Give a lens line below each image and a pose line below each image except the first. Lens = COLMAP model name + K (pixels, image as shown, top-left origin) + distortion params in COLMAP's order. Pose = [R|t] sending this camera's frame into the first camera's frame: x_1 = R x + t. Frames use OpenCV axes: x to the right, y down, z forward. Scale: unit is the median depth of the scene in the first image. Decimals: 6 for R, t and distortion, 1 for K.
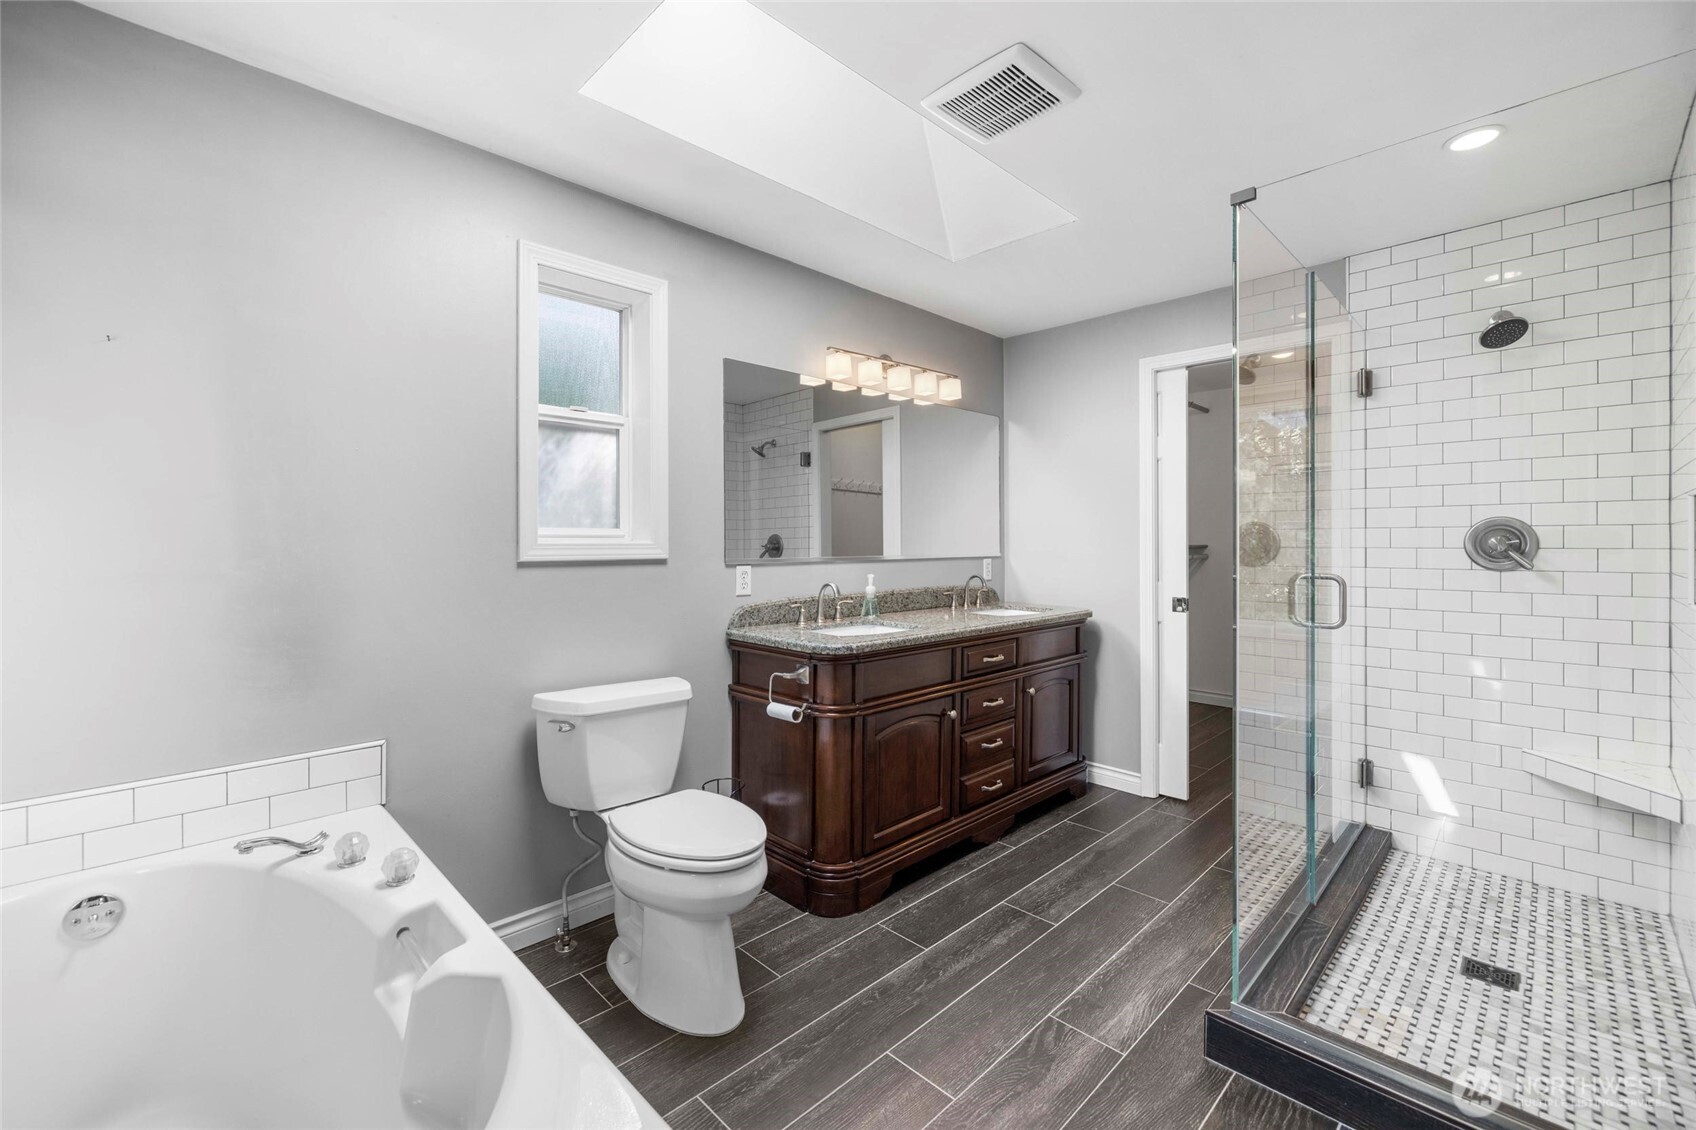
lens RADIAL K [[712.0, 0, 844.4], [0, 712.0, 555.6], [0, 0, 1]] dist [0.003787, 0.000094]
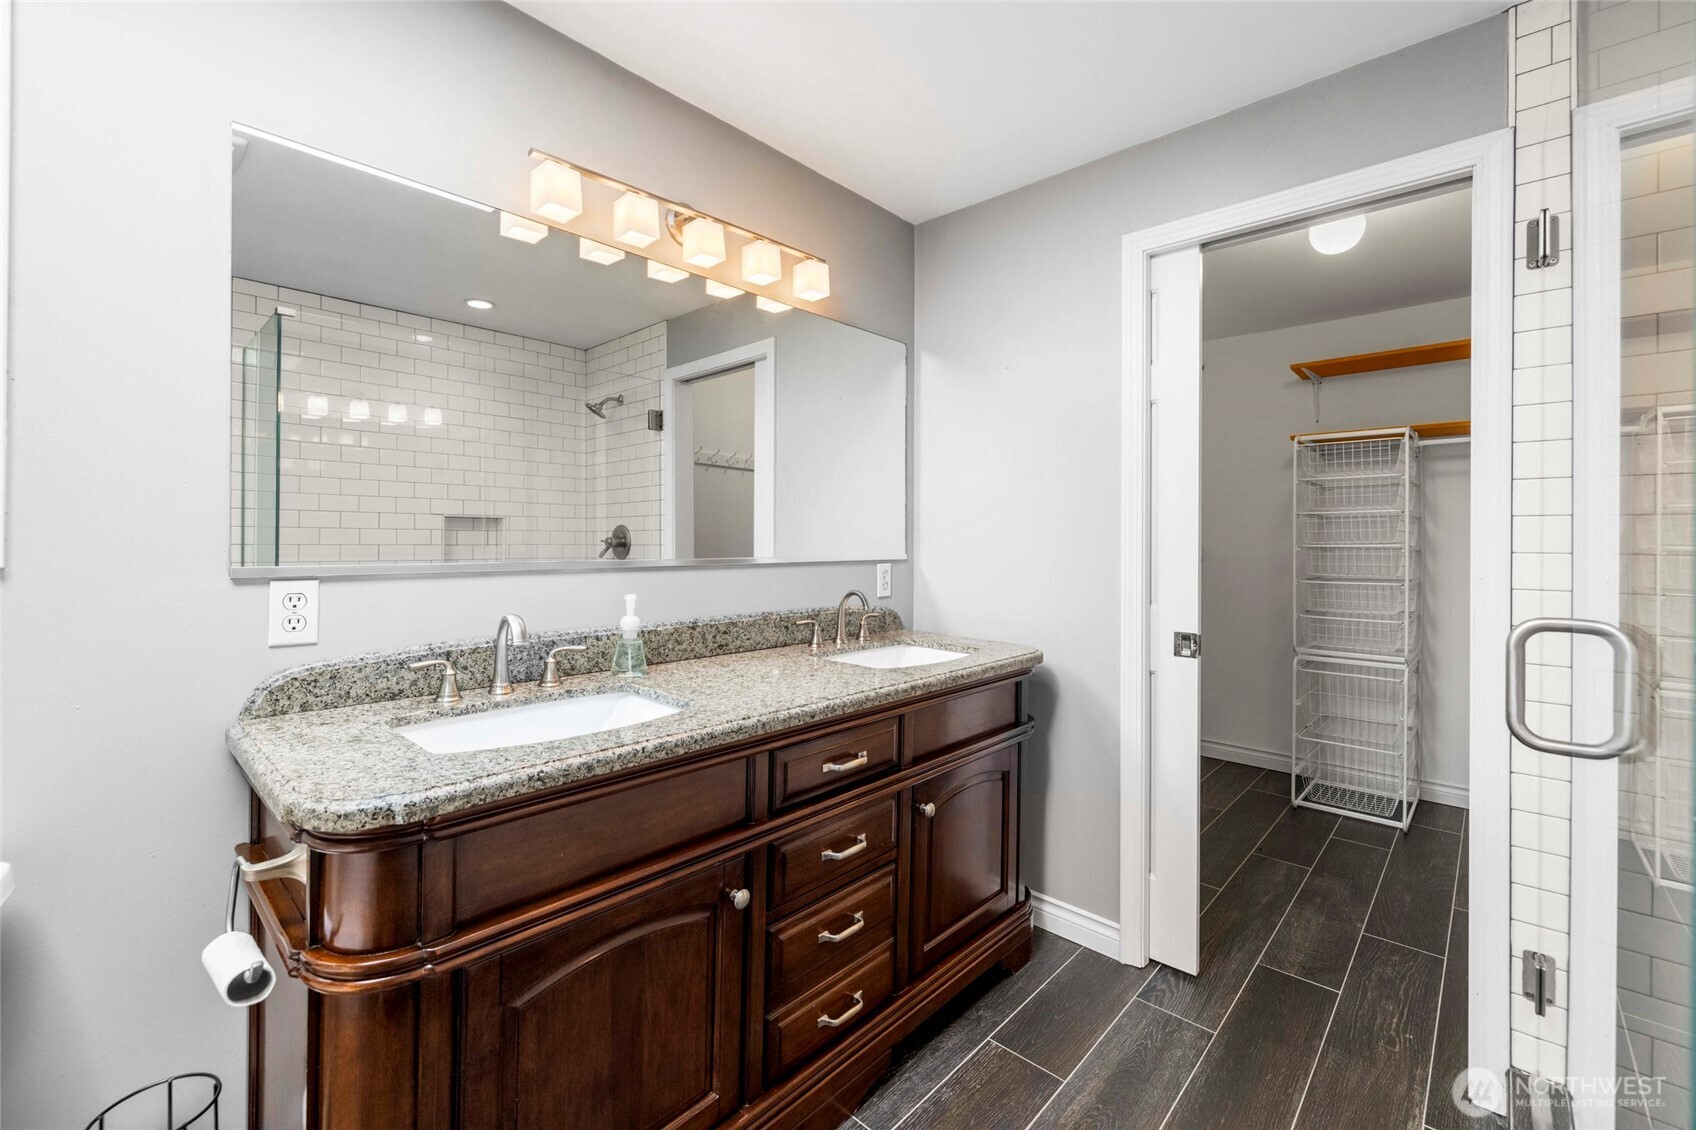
lens RADIAL K [[712.0, 0, 851.0], [0, 712.0, 550.7], [0, 0, 1]] dist [0.003787, 0.000094]
pose [[0.998667, 0.008599, 0.050891, 0.156305], [-0.008432, 0.999958, -0.003502, -0.005241], [-0.050919, 0.003068, 0.998698, 0.410492]]
